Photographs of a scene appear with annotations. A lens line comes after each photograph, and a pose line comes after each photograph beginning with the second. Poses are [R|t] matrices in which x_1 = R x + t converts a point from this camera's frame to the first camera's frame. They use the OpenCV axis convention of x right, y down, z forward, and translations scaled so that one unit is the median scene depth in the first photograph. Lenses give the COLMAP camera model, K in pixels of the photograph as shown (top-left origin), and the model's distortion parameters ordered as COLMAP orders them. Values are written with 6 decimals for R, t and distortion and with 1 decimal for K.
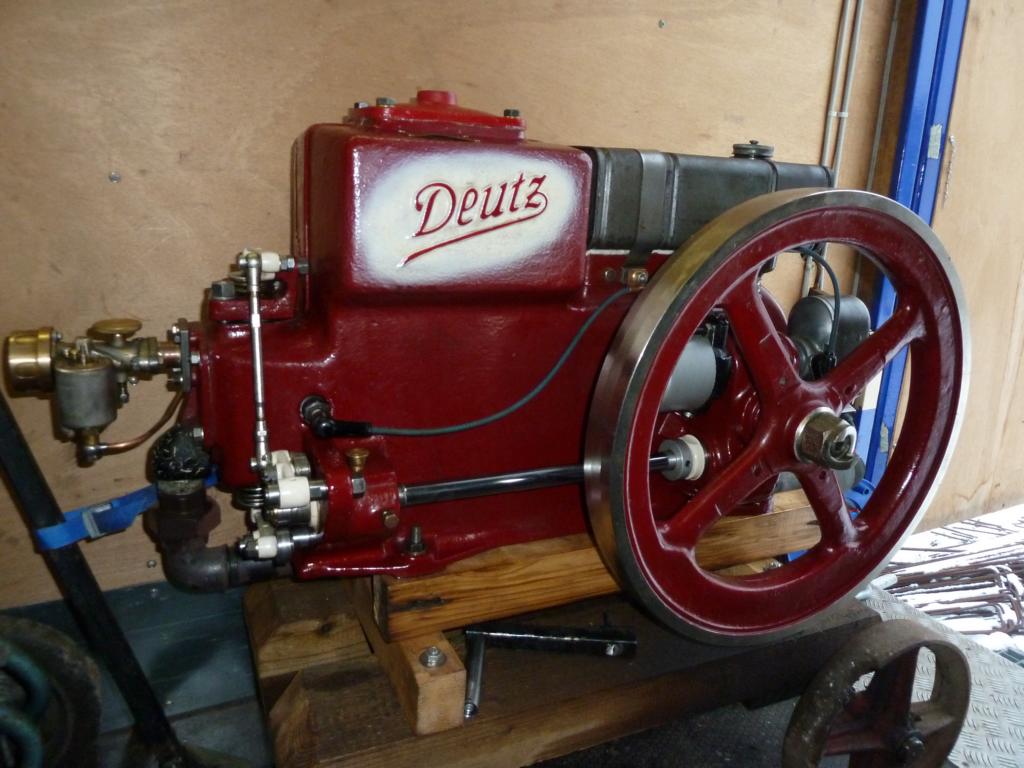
lens RADIAL K [[767.4, 0, 512.2], [0, 767.4, 382.3], [0, 0, 1]] dist [-0.025288, 0.002832]
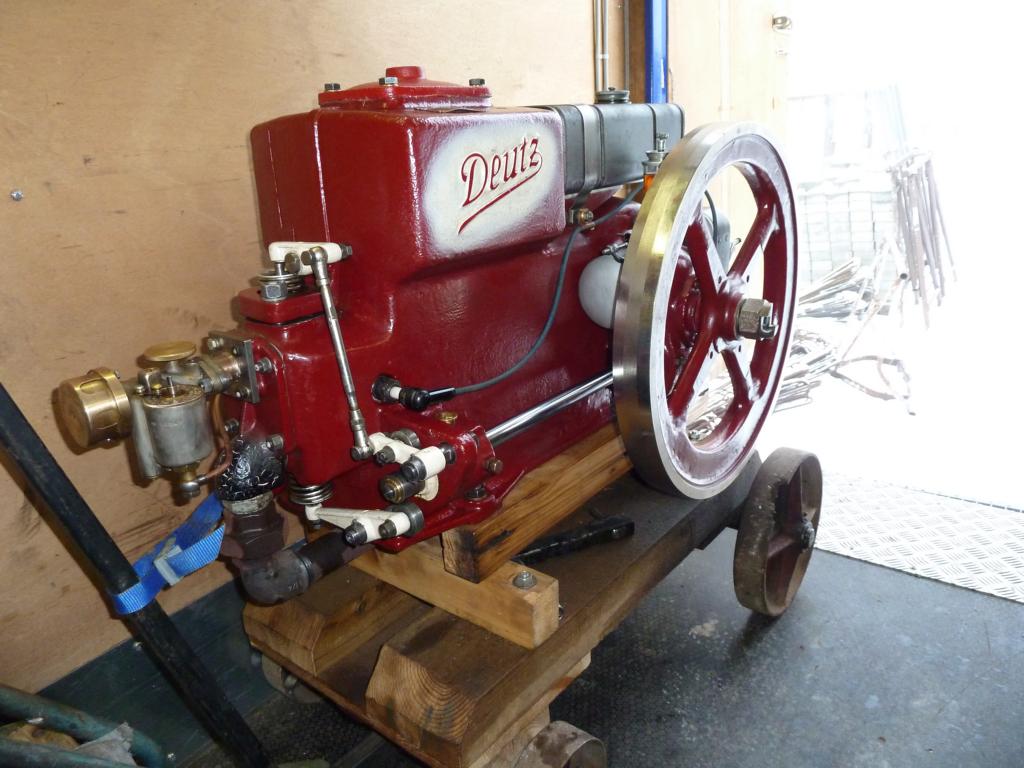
lens RADIAL K [[767.4, 0, 509.8], [0, 767.4, 382.6], [0, 0, 1]] dist [-0.025288, 0.002832]
pose [[0.886021, -0.238374, 0.397674, -0.516981], [0.213115, 0.971119, 0.107287, -0.047064], [-0.411763, -0.010308, 0.911233, -0.009839]]
